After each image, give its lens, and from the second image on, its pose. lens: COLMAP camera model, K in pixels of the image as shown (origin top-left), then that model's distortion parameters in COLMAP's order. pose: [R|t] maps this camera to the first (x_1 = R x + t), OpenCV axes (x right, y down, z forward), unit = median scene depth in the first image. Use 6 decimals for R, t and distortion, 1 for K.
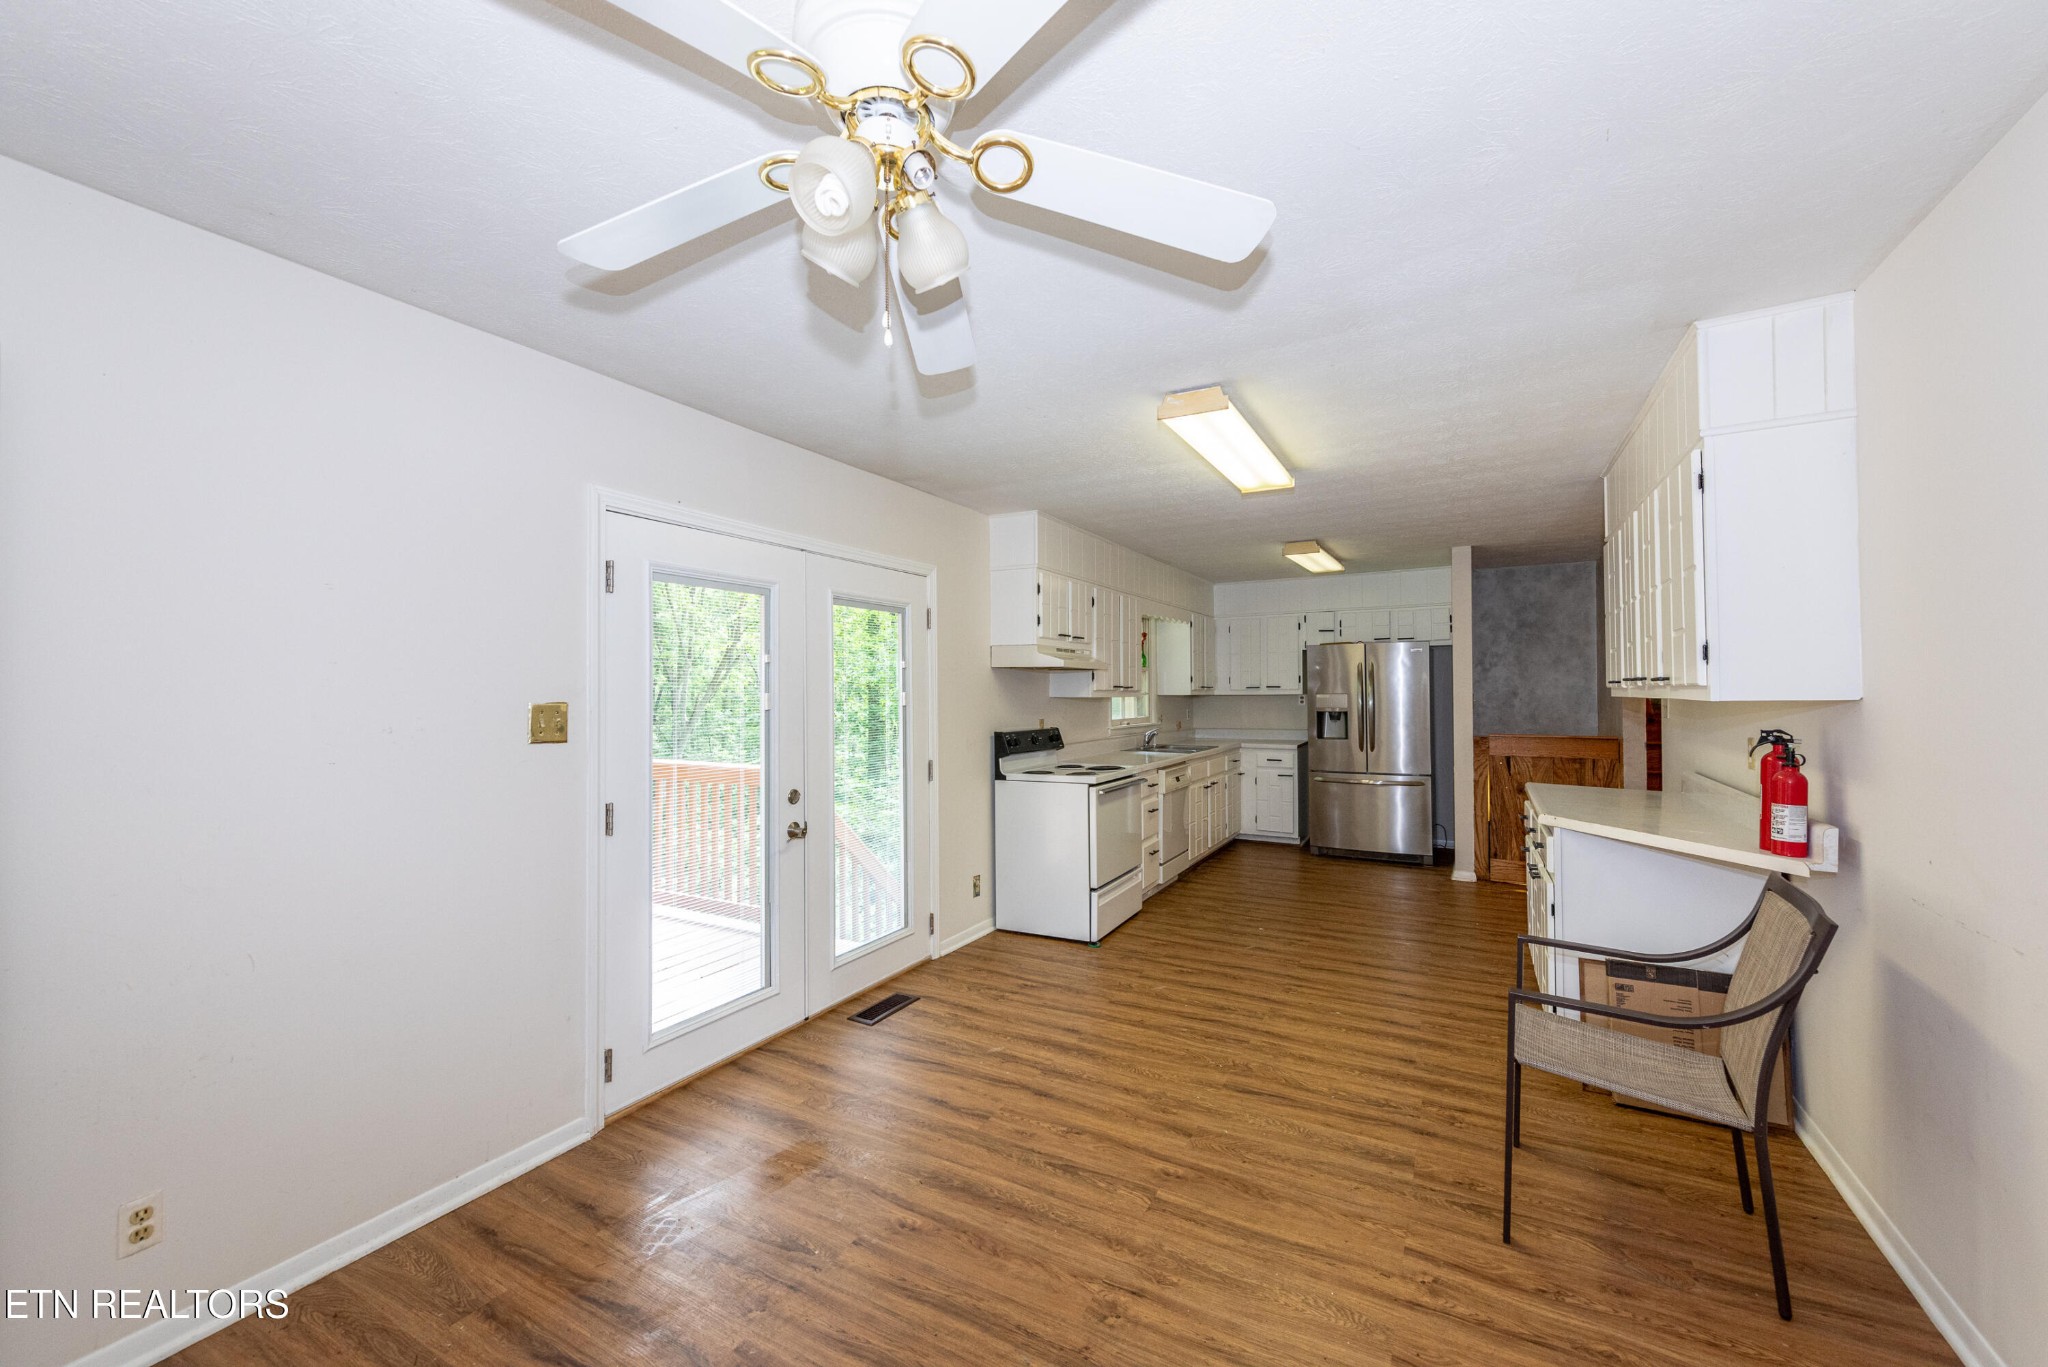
lens RADIAL K [[793.3, 0, 1035.3], [0, 793.3, 680.4], [0, 0, 1]] dist [0.013215, -0.000665]
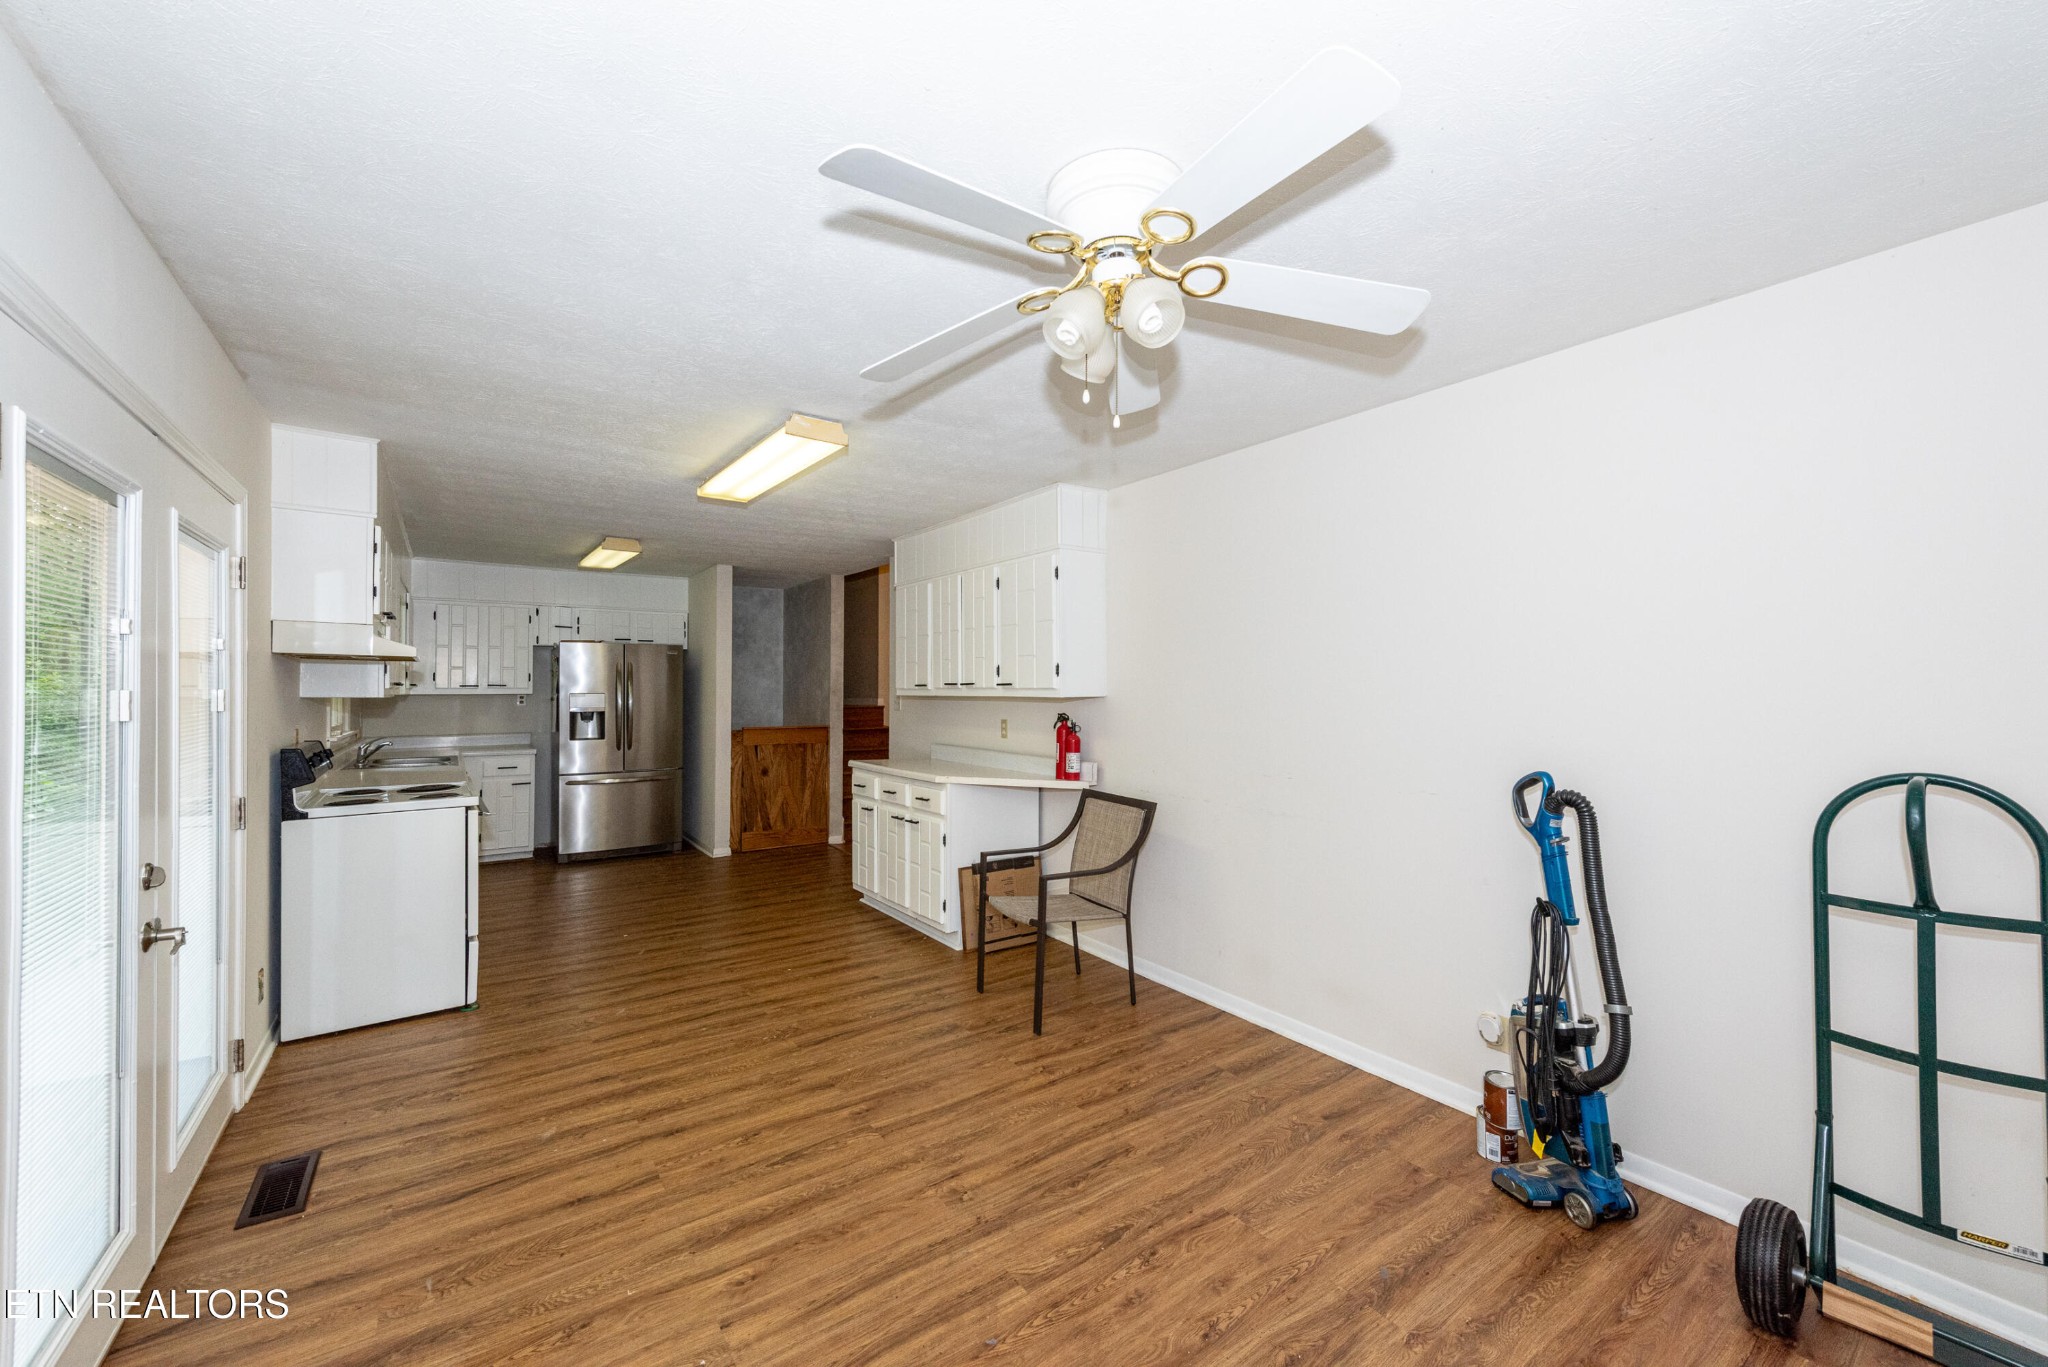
lens RADIAL K [[793.3, 0, 1005.9], [0, 793.3, 679.9], [0, 0, 1]] dist [0.013215, -0.000665]
pose [[0.454919, 0.016117, 0.890387, -0.400071], [-0.015751, 0.999825, -0.010050, 0.003299], [-0.890394, -0.009452, 0.455093, 0.156185]]
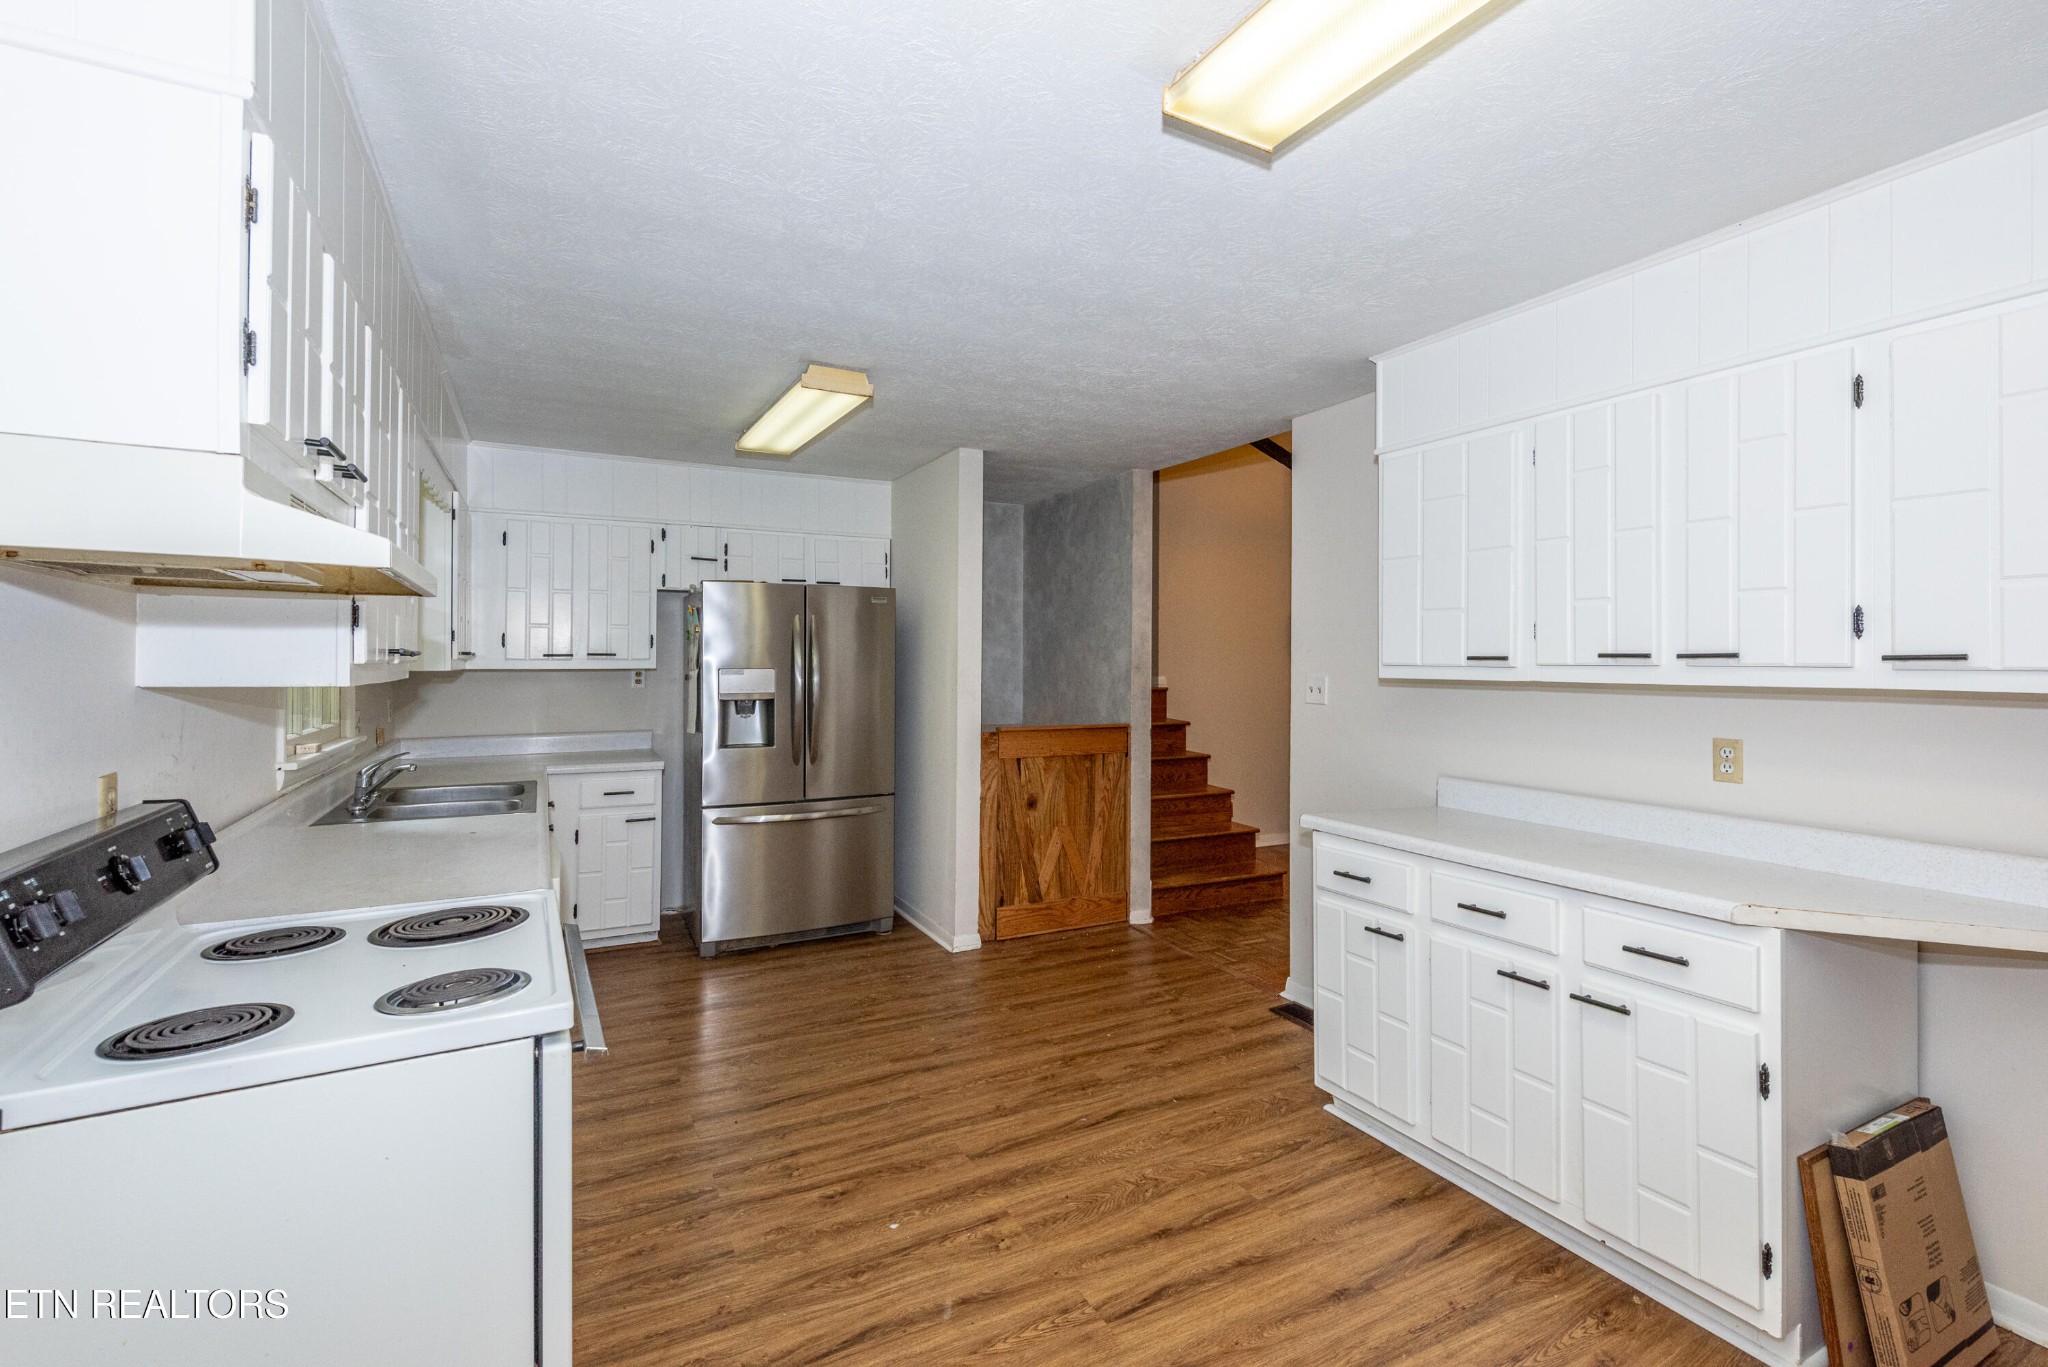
lens RADIAL K [[912.7, 0, 1058.8], [0, 912.7, 656.1], [0, 0, 1]] dist [0.017129, -0.000800]
pose [[0.538597, 0.011709, 0.842482, -0.091093], [-0.019956, 0.999800, -0.001137, 0.007006], [-0.842327, -0.016200, 0.538723, 0.703250]]
